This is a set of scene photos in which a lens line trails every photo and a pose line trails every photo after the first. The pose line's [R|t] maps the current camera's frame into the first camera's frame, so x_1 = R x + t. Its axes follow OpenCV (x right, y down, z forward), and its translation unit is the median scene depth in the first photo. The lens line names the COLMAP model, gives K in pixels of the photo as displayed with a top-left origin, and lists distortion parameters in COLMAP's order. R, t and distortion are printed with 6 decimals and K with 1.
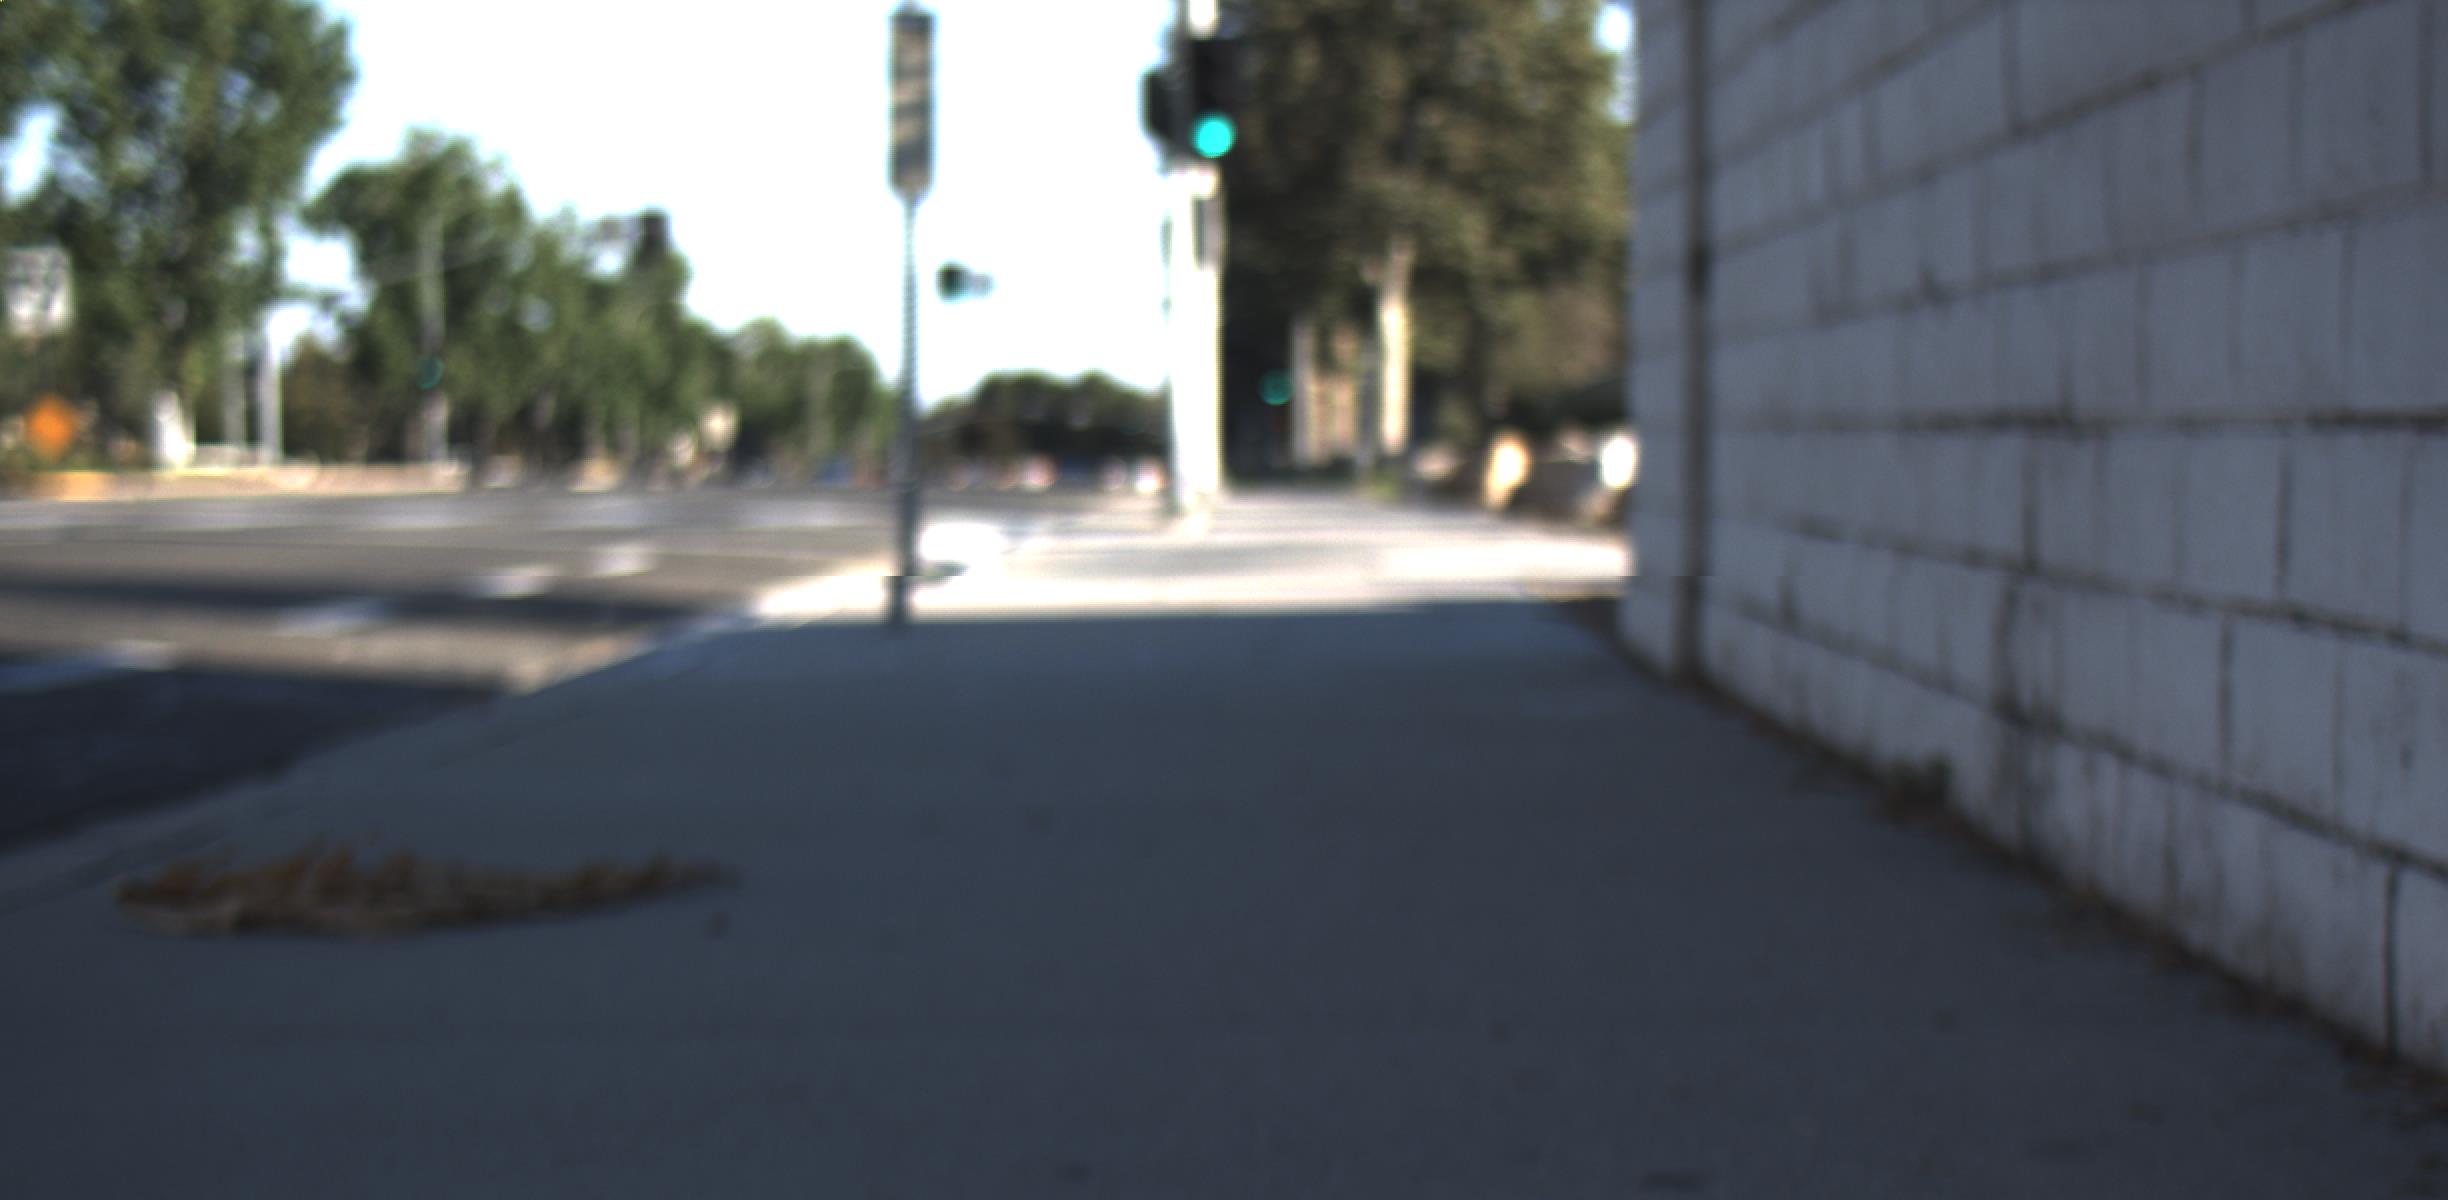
lens RADIAL K [[3297.1, 0, 1224.0], [0, 3297.1, 600.0], [0, 0, 1]] dist [-0.022365, -0.021146]
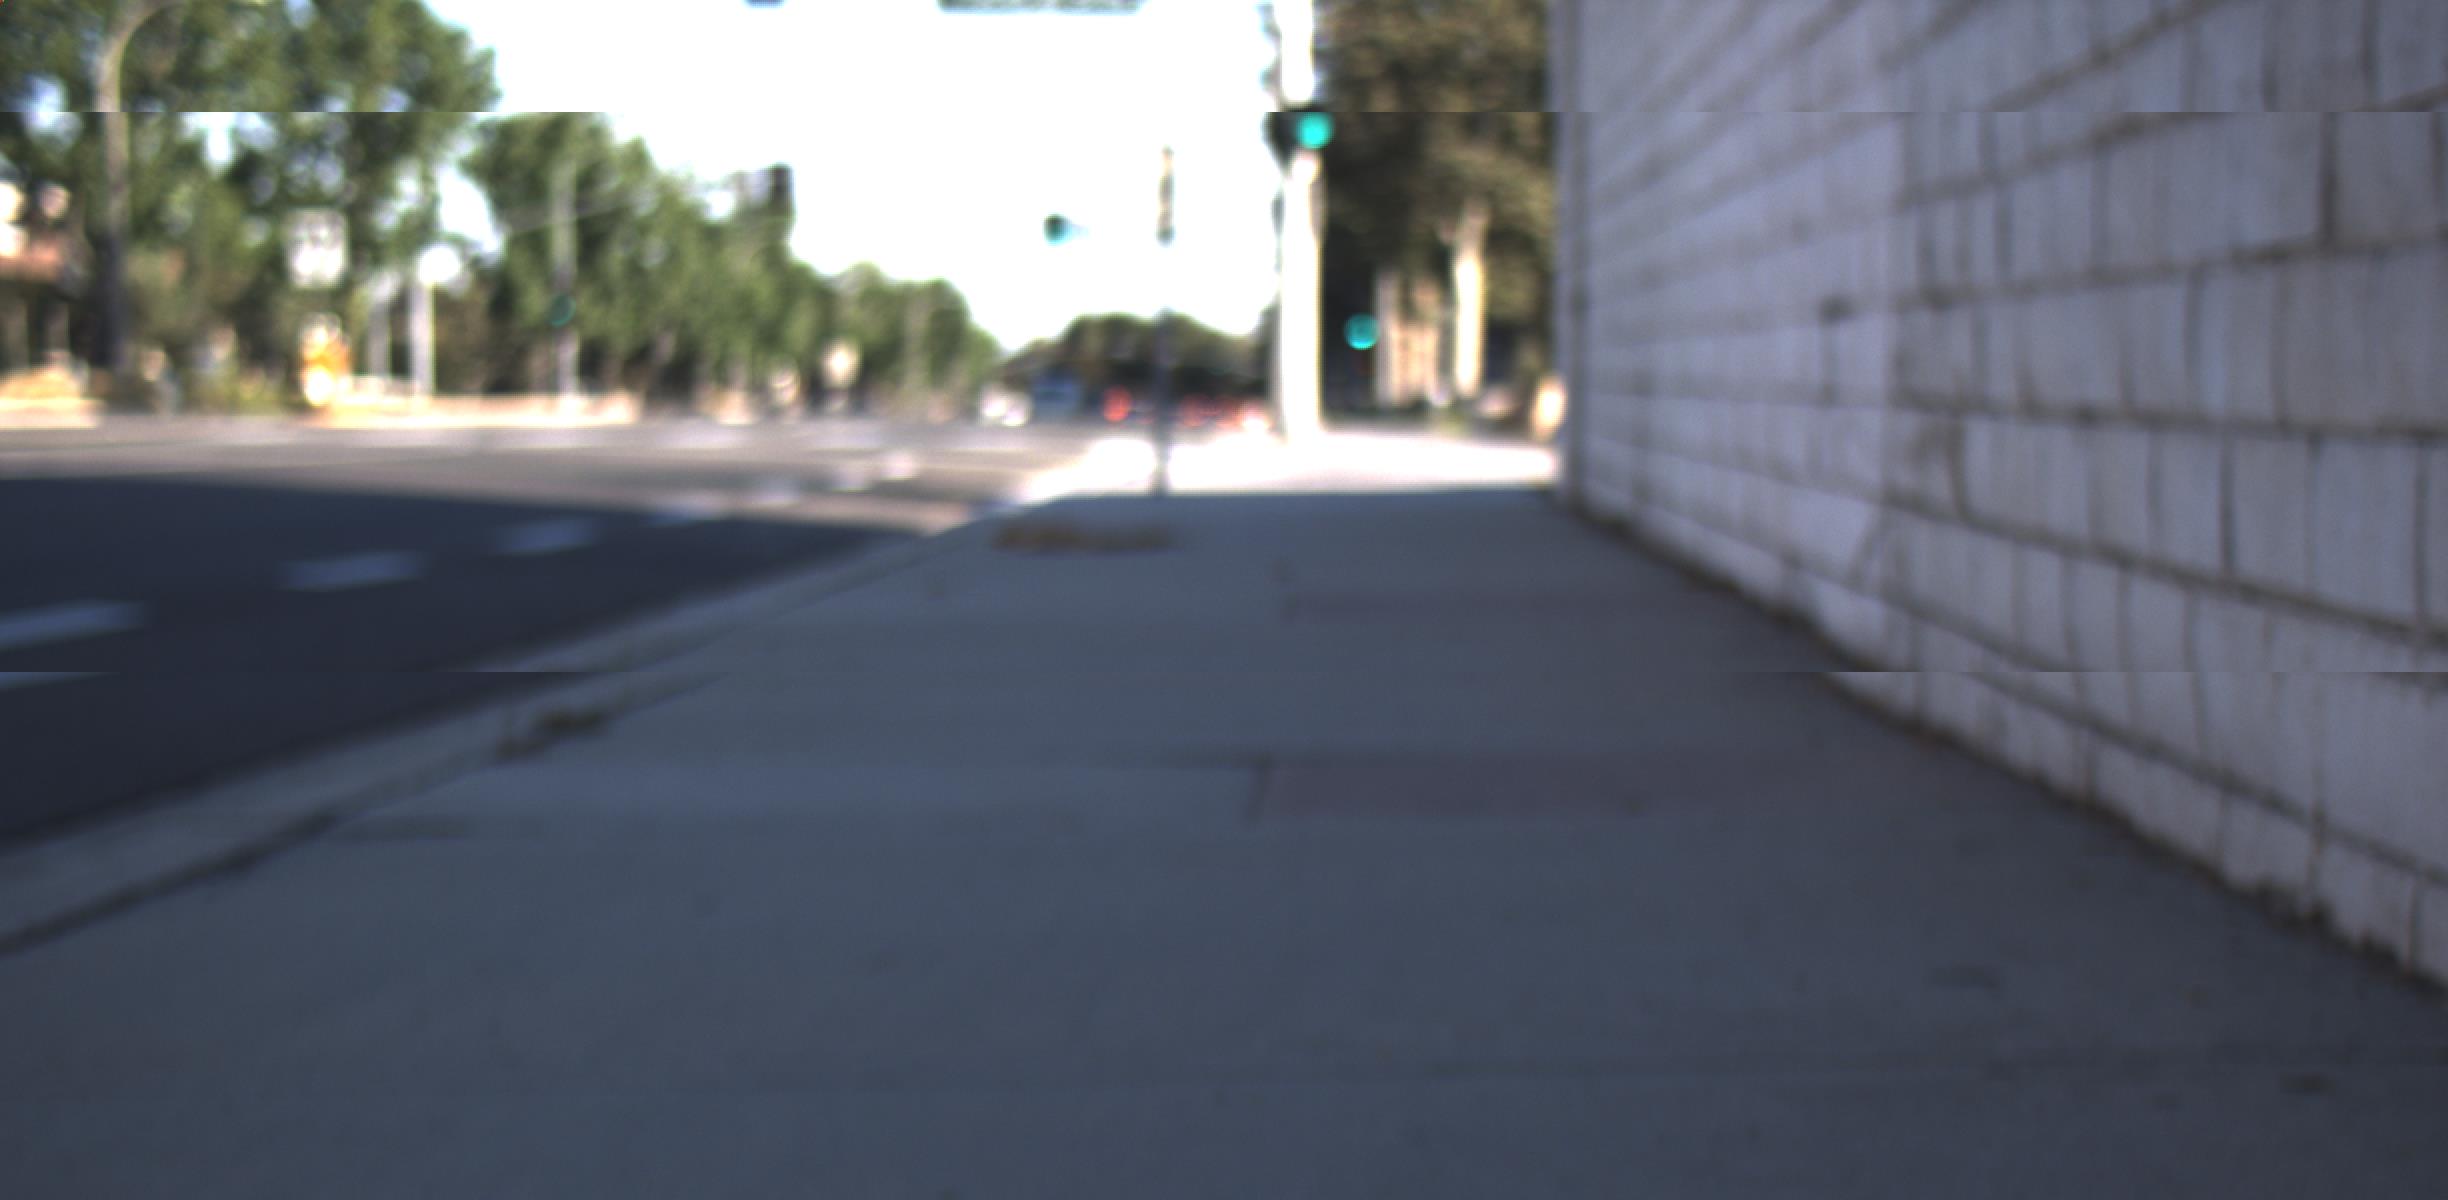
lens RADIAL K [[4665.2, 0, 1224.0], [0, 4665.2, 600.0], [0, 0, 1]] dist [-0.014618, 0.011772]
pose [[0.999912, 0.009188, -0.009605, -0.013841], [-0.009192, 0.999958, -0.000425, 0.024065], [0.009601, 0.000513, 0.999954, -0.532308]]
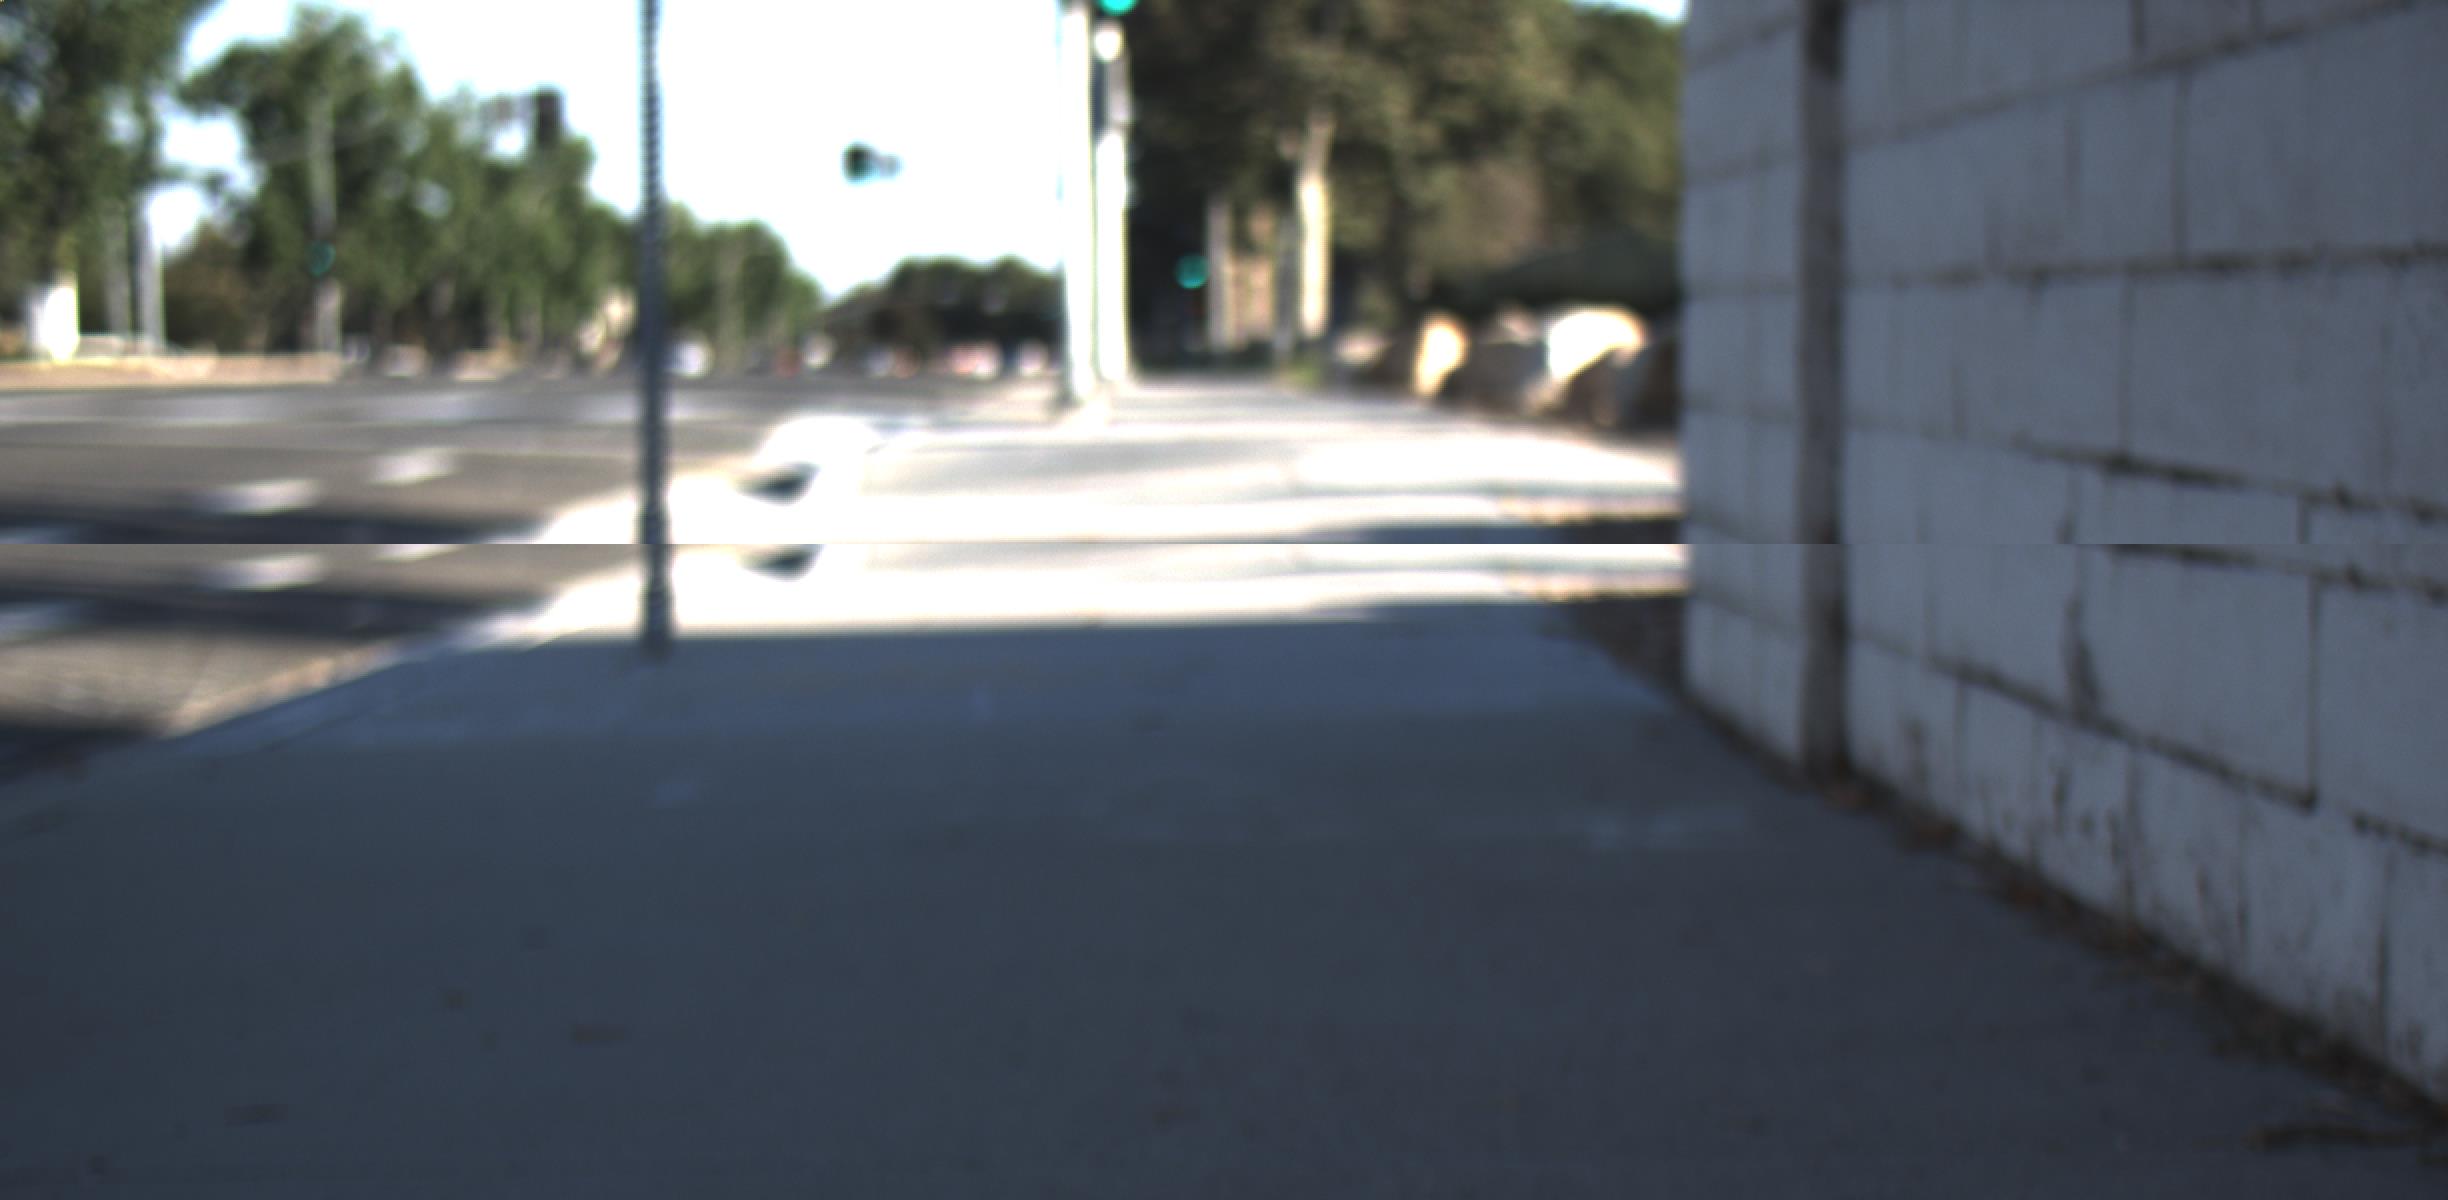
lens RADIAL K [[2995.7, 0, 1174.5], [0, 2995.7, 602.2], [0, 0, 1]] dist [0.003172, 0.031844]
pose [[0.999963, -0.005058, 0.006917, 0.004395], [0.004758, 0.999077, 0.042685, -0.004473], [-0.007126, -0.042650, 0.999065, 0.116316]]
